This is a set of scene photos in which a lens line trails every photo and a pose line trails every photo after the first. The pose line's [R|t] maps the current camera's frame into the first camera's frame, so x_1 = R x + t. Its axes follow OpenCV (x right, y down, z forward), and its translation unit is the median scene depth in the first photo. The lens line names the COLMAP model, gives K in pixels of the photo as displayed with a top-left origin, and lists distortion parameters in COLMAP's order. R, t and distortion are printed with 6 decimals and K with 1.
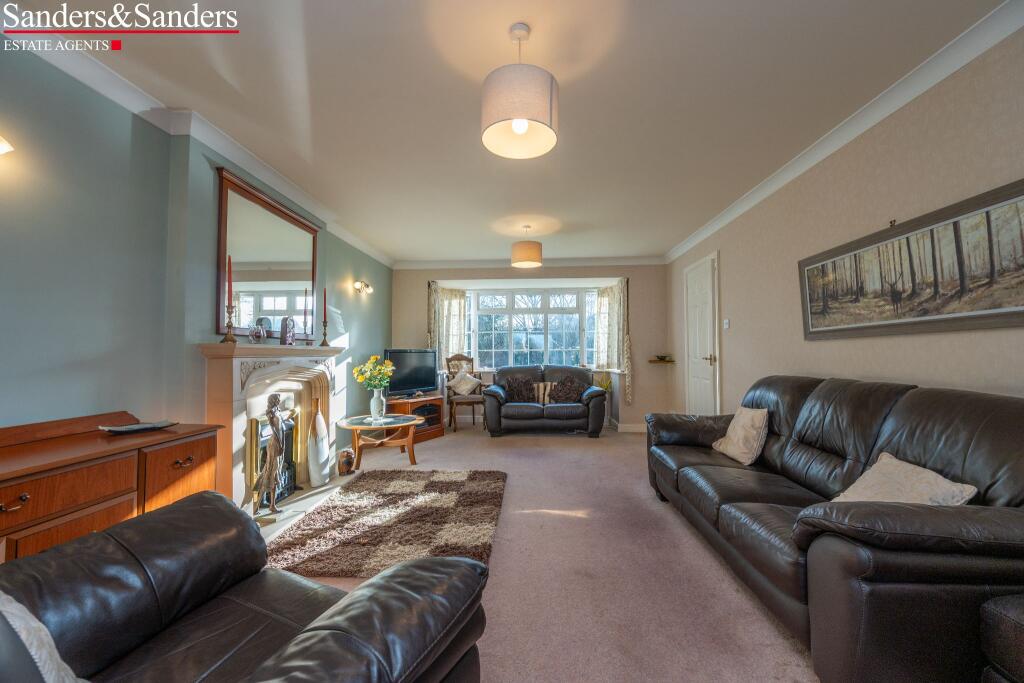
lens RADIAL K [[417.9, 0, 514.3], [0, 417.9, 341.1], [0, 0, 1]] dist [-0.003987, -0.000149]
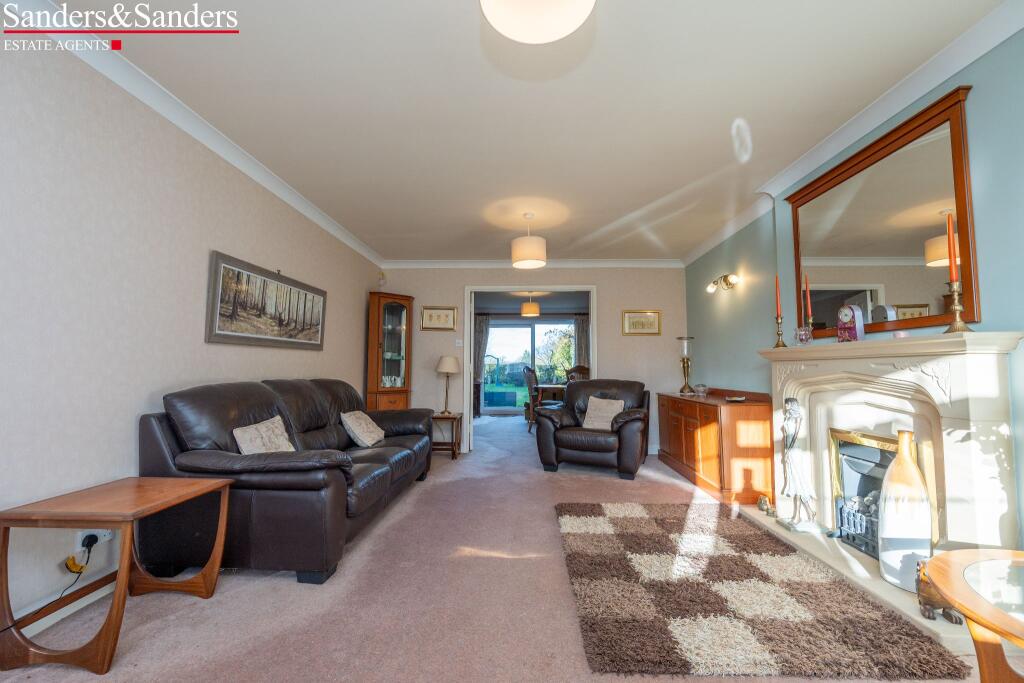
lens RADIAL K [[410.1, 0, 512.0], [0, 410.1, 341.5], [0, 0, 1]] dist [-0.002909, -0.000176]
pose [[-0.999993, 0.003115, 0.001952, 0.073399], [0.002903, 0.994947, -0.100360, 0.096858], [-0.002254, -0.100354, -0.994949, 2.127368]]
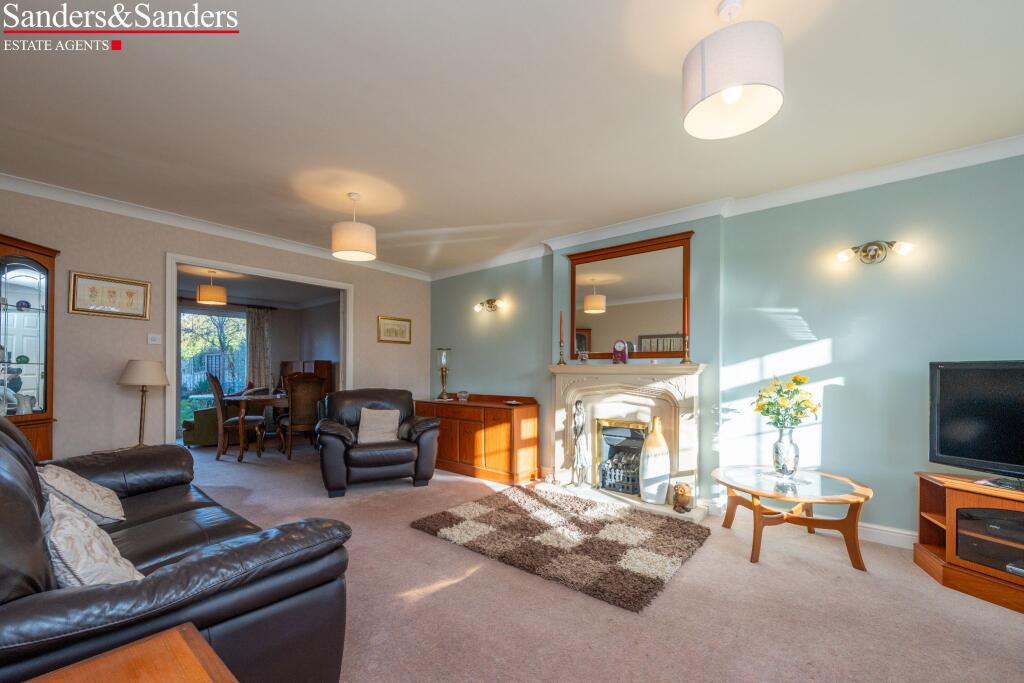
lens RADIAL K [[423.1, 0, 513.5], [0, 423.1, 370.1], [0, 0, 1]] dist [-0.000740, -0.000065]
pose [[-0.611568, -0.001841, -0.791190, 0.720376], [0.024332, 0.999481, -0.021133, 0.054766], [0.790818, -0.032175, -0.611205, 1.835981]]
